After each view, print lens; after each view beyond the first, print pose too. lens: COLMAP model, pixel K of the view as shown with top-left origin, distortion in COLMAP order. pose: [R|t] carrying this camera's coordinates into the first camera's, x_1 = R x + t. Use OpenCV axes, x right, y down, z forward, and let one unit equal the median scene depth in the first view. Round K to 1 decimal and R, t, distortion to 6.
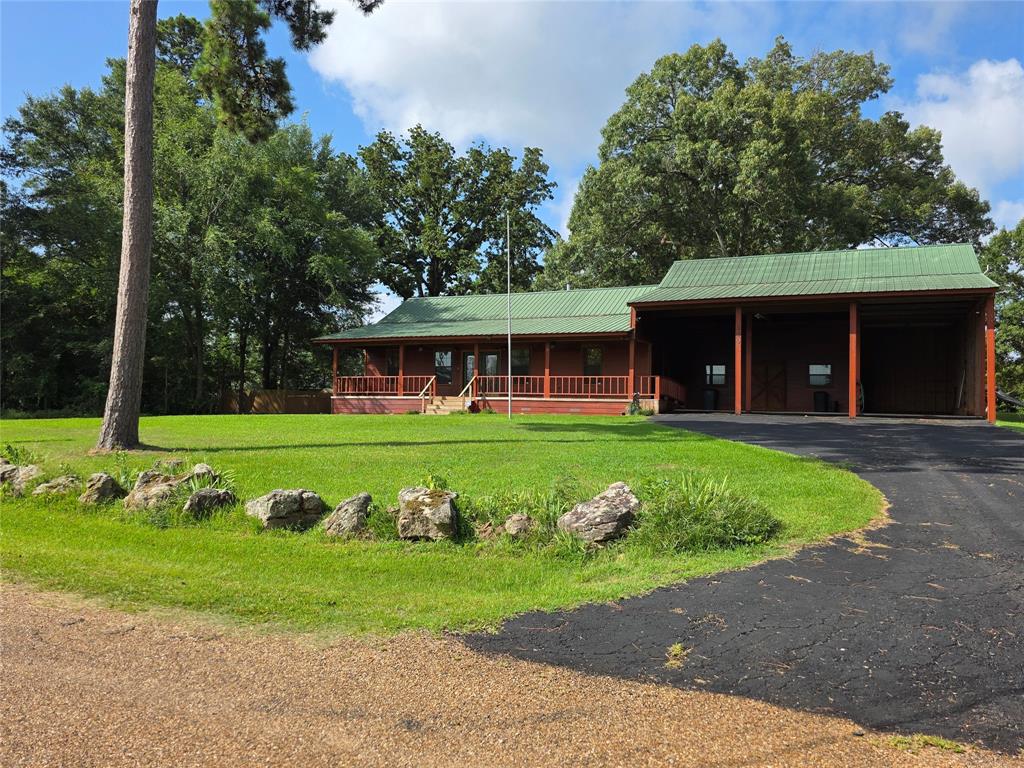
lens RADIAL K [[781.8, 0, 514.3], [0, 781.8, 387.3], [0, 0, 1]] dist [0.051008, -0.040412]
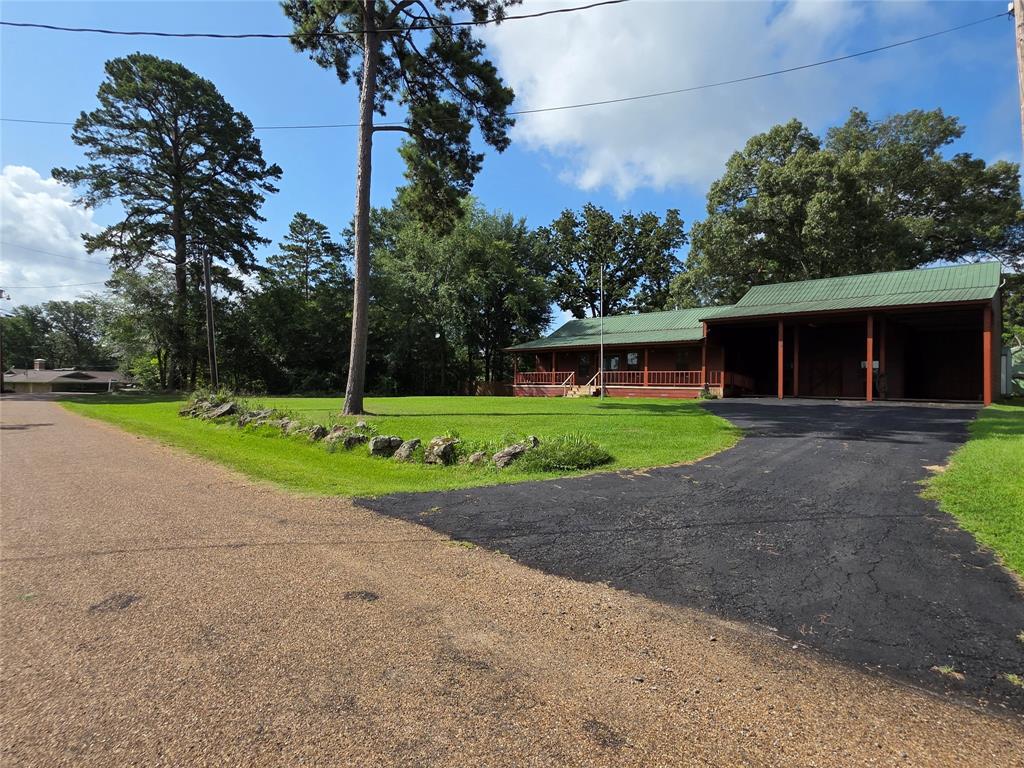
lens RADIAL K [[546.2, 0, 512.4], [0, 546.2, 380.6], [0, 0, 1]] dist [0.004156, -0.002994]
pose [[0.946749, -0.003050, -0.321957, 0.112374], [0.004231, 0.999987, 0.002970, -0.001173], [0.321944, -0.004174, 0.946750, -0.038613]]
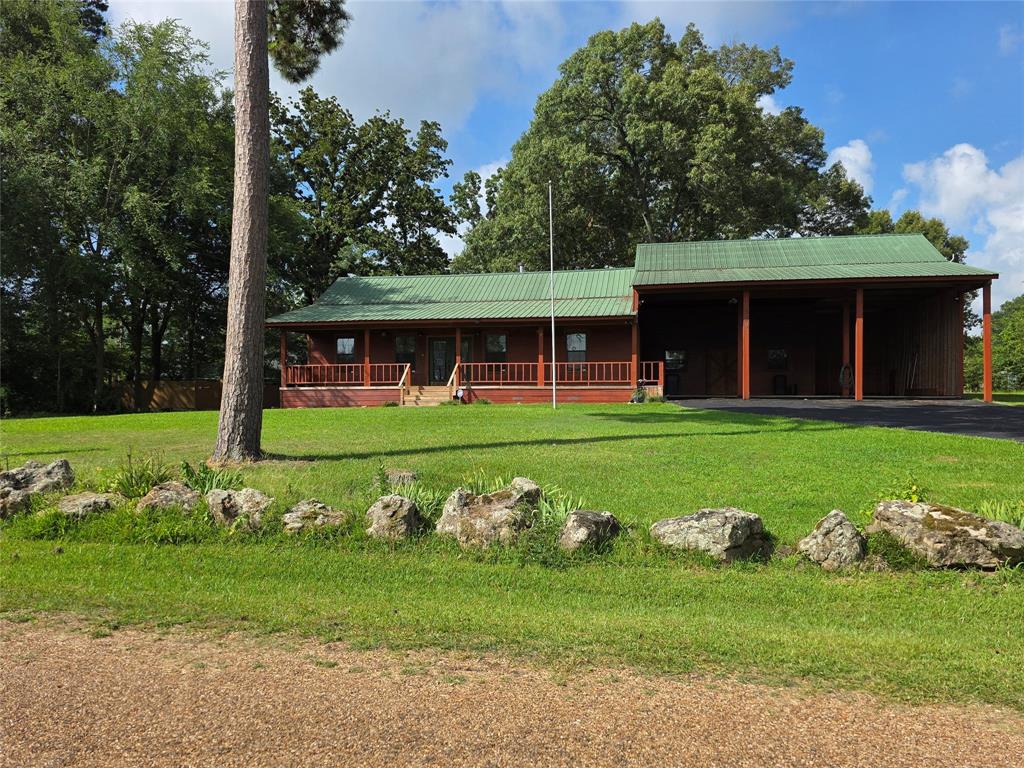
lens RADIAL K [[781.8, 0, 510.3], [0, 781.8, 398.3], [0, 0, 1]] dist [0.051008, -0.040412]
pose [[0.972830, -0.018875, 0.230751, -0.176786], [0.011784, 0.999416, 0.032068, -0.001699], [-0.231222, -0.028477, 0.972484, 0.079081]]
